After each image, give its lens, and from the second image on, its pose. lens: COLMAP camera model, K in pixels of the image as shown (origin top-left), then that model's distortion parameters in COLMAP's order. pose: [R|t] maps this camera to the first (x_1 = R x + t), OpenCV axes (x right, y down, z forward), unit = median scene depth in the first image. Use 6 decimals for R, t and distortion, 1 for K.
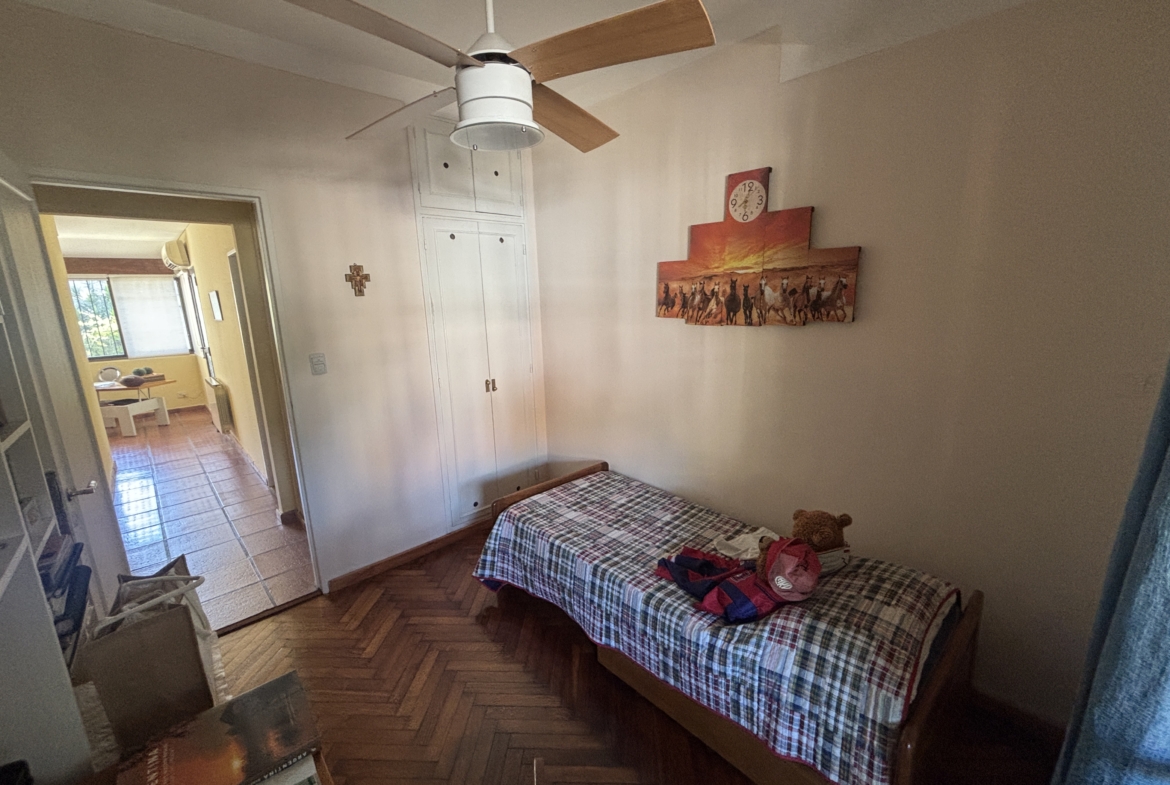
lens RADIAL K [[460.5, 0, 585.0], [0, 460.5, 392.5], [0, 0, 1]] dist [-0.007431, 0.000012]
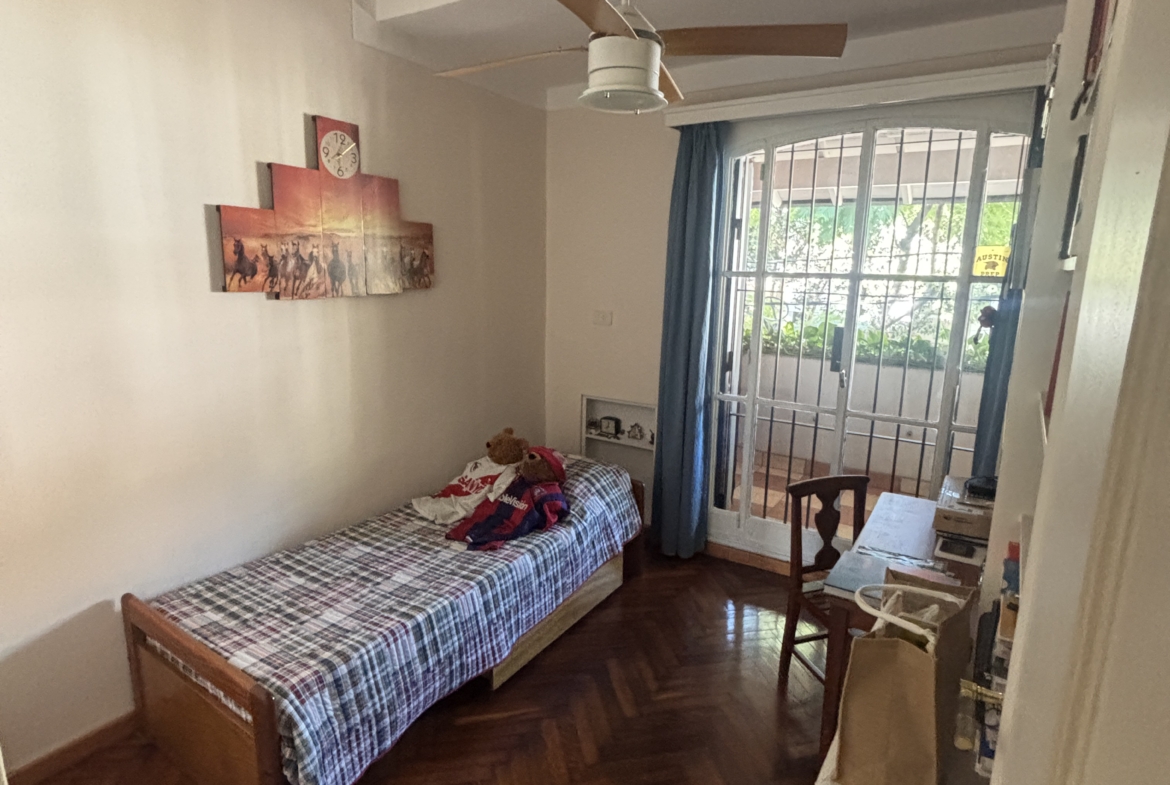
lens RADIAL K [[629.9, 0, 585.0], [0, 629.9, 392.5], [0, 0, 1]] dist [-0.015209, 0.000333]
pose [[-0.244904, -0.163202, 0.955713, -0.903073], [0.195249, 0.957234, 0.213495, -0.134206], [-0.949684, 0.238888, -0.202566, 0.834031]]
